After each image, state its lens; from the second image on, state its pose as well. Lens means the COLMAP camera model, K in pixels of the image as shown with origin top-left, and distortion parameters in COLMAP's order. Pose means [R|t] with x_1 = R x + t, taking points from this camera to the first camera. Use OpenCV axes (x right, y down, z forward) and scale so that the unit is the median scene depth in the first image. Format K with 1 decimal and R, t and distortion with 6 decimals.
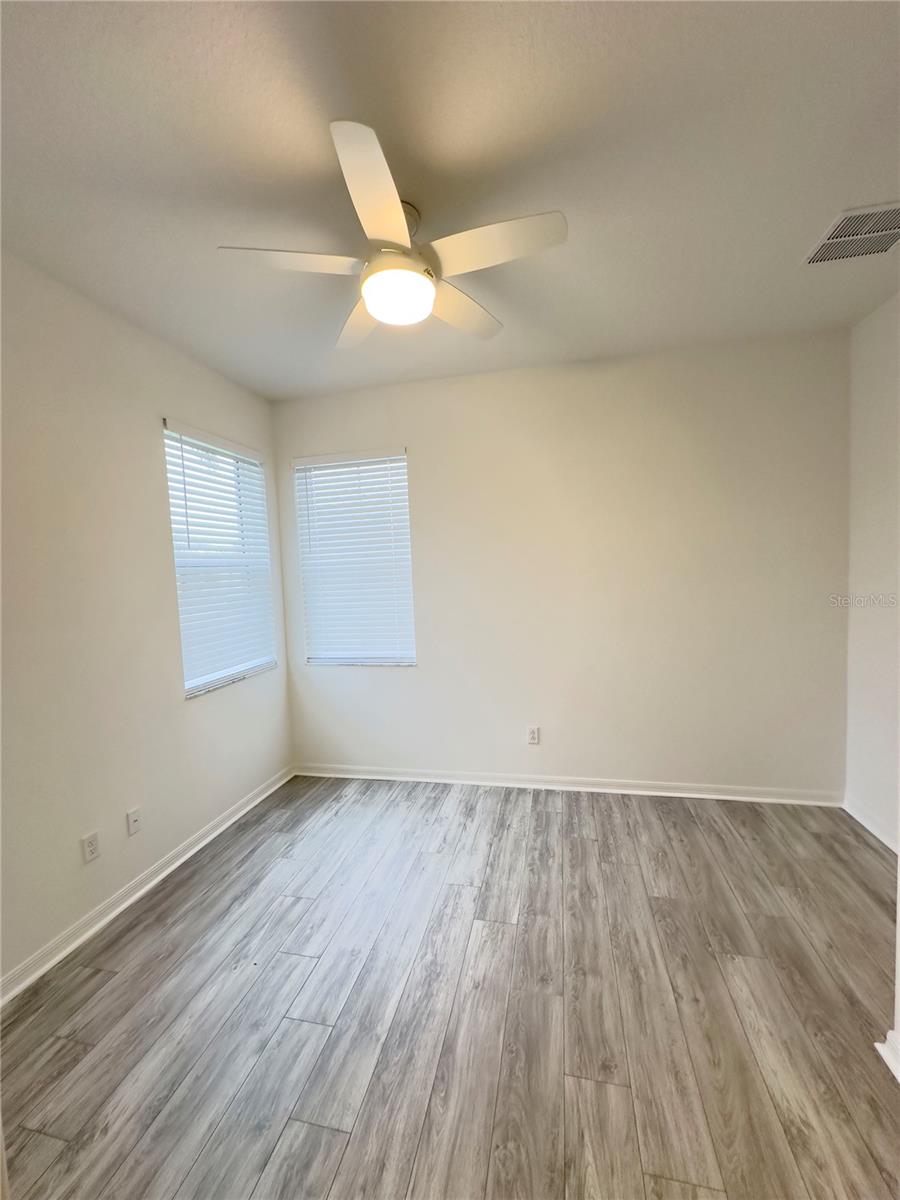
lens RADIAL K [[480.5, 0, 447.8], [0, 480.5, 598.9], [0, 0, 1]] dist [-0.001158, 0.000882]
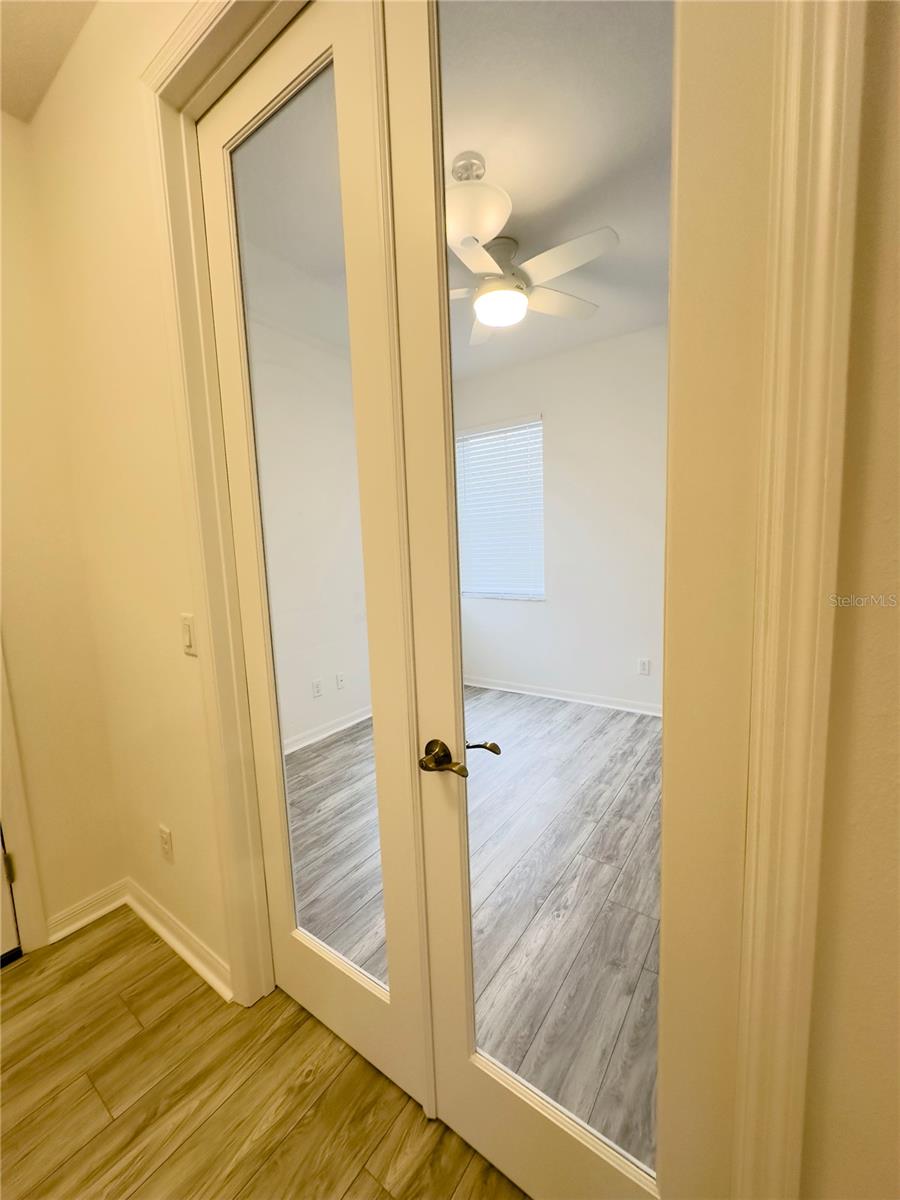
lens RADIAL K [[480.5, 0, 446.3], [0, 480.5, 601.9], [0, 0, 1]] dist [-0.001158, 0.000882]
pose [[0.921033, 0.056014, -0.385436, 0.245139], [-0.026475, 0.996319, 0.081527, 0.074127], [0.388584, -0.064885, 0.919126, -0.277986]]
